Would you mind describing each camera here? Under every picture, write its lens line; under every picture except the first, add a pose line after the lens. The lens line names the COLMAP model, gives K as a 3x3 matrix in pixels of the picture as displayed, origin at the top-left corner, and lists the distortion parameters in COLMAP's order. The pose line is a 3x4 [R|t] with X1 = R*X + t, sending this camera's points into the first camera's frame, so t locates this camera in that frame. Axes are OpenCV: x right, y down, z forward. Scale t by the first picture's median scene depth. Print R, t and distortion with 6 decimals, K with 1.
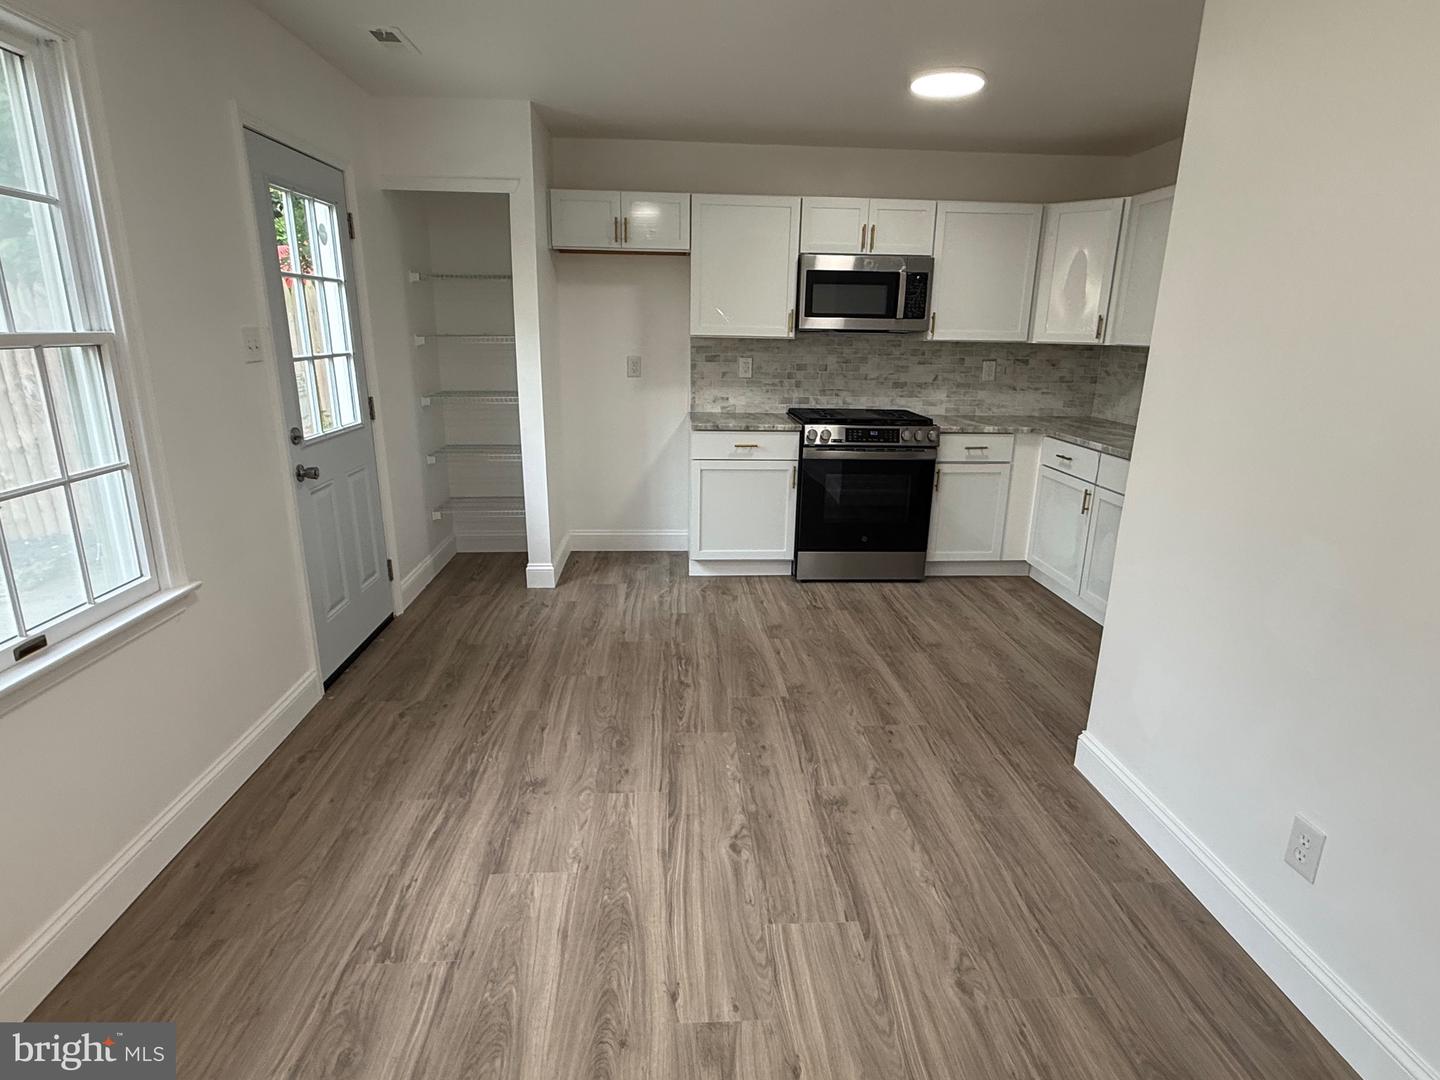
lens RADIAL K [[776.1, 0, 720.0], [0, 776.1, 540.0], [0, 0, 1]] dist [-0.001605, -0.000299]
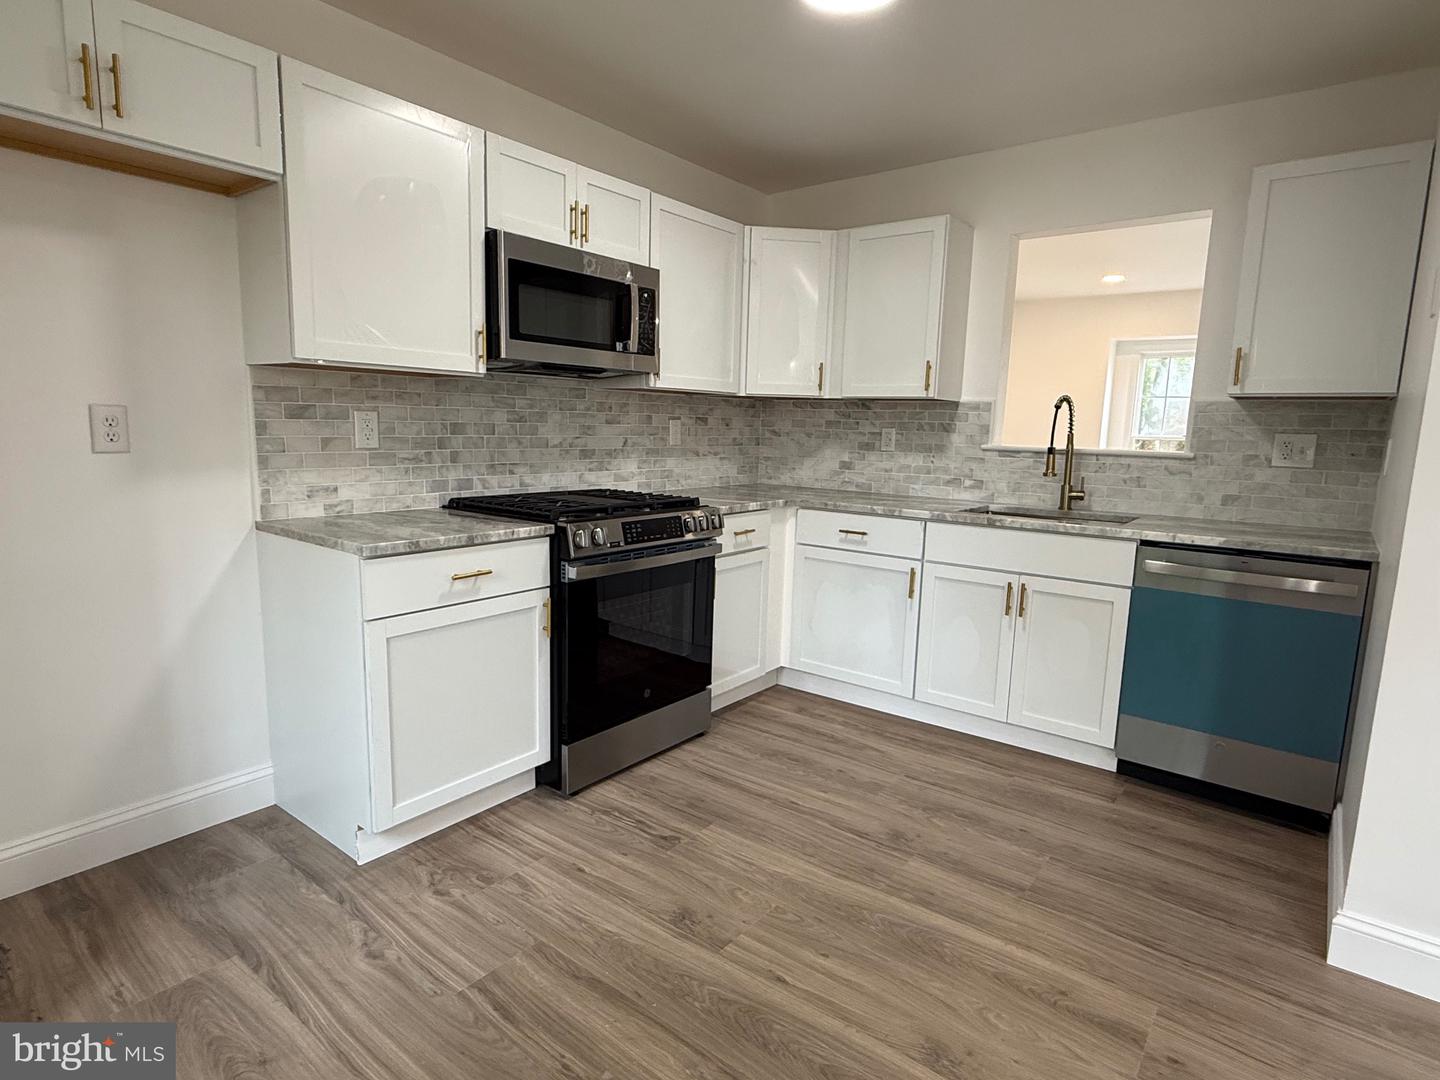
lens RADIAL K [[776.1, 0, 720.0], [0, 776.1, 540.0], [0, 0, 1]] dist [-0.001605, -0.000299]
pose [[0.663776, -0.111447, 0.739582, -0.225004], [0.183054, 0.982970, -0.016168, -0.102248], [-0.725185, 0.146115, 0.672872, 0.515505]]
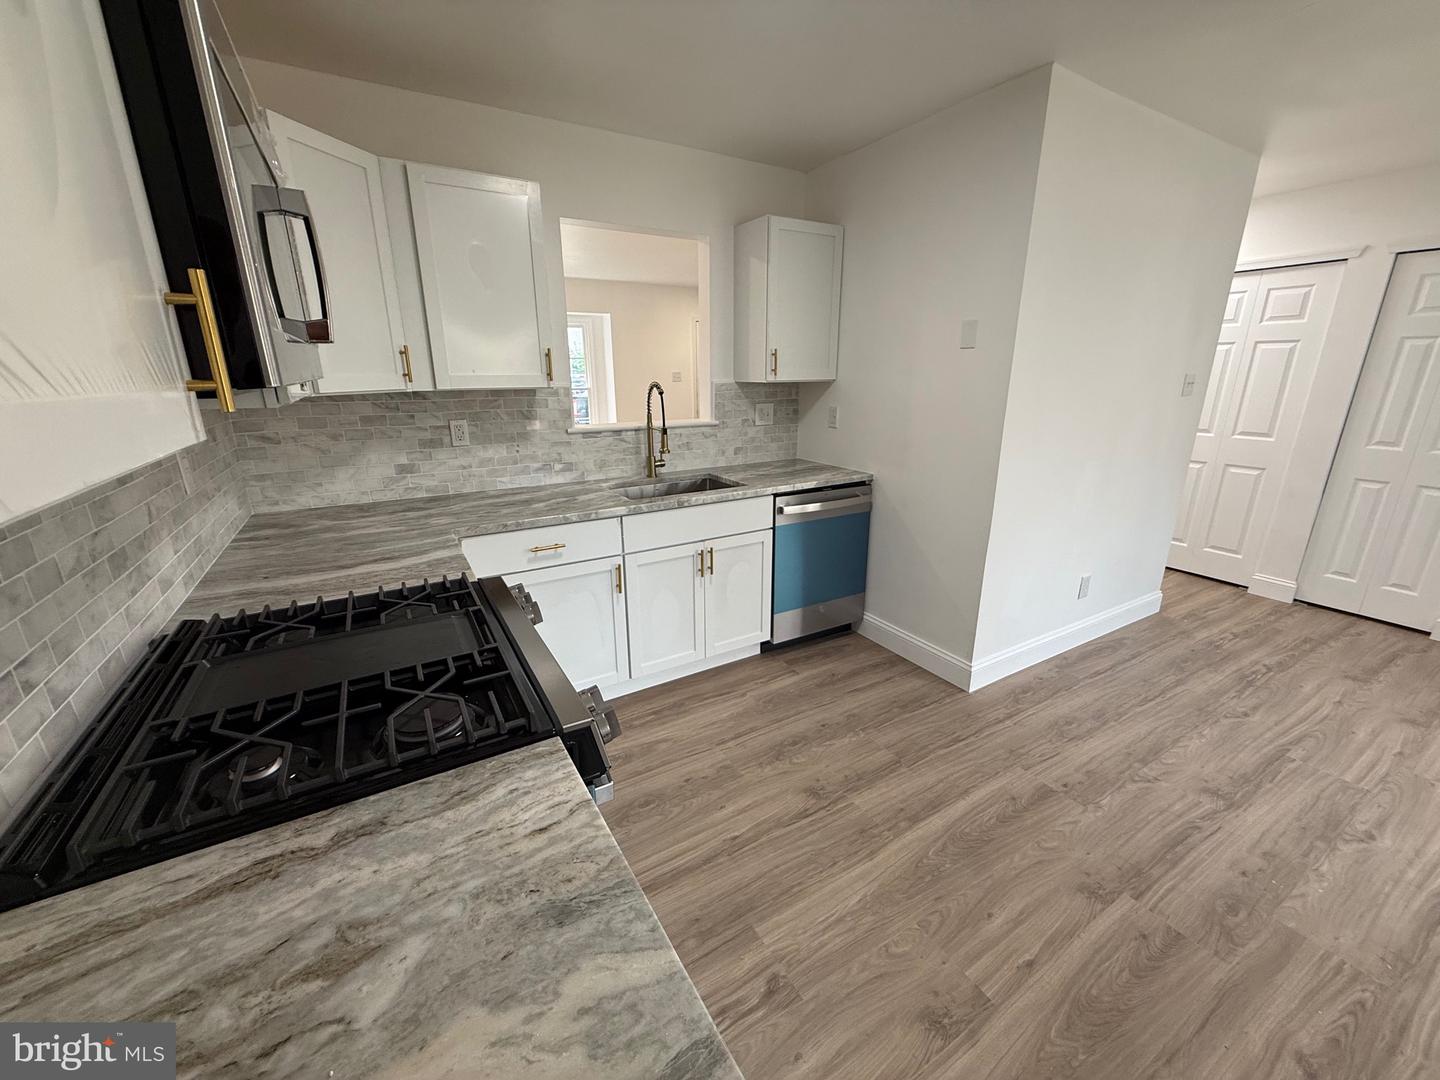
lens RADIAL K [[570.7, 0, 713.3], [0, 570.7, 537.4], [0, 0, 1]] dist [-0.000146, 0.000216]
pose [[-0.451261, -0.267287, 0.851423, -0.069670], [0.231352, 0.886431, 0.400896, -0.268926], [-0.861882, 0.377886, -0.338174, 0.959968]]
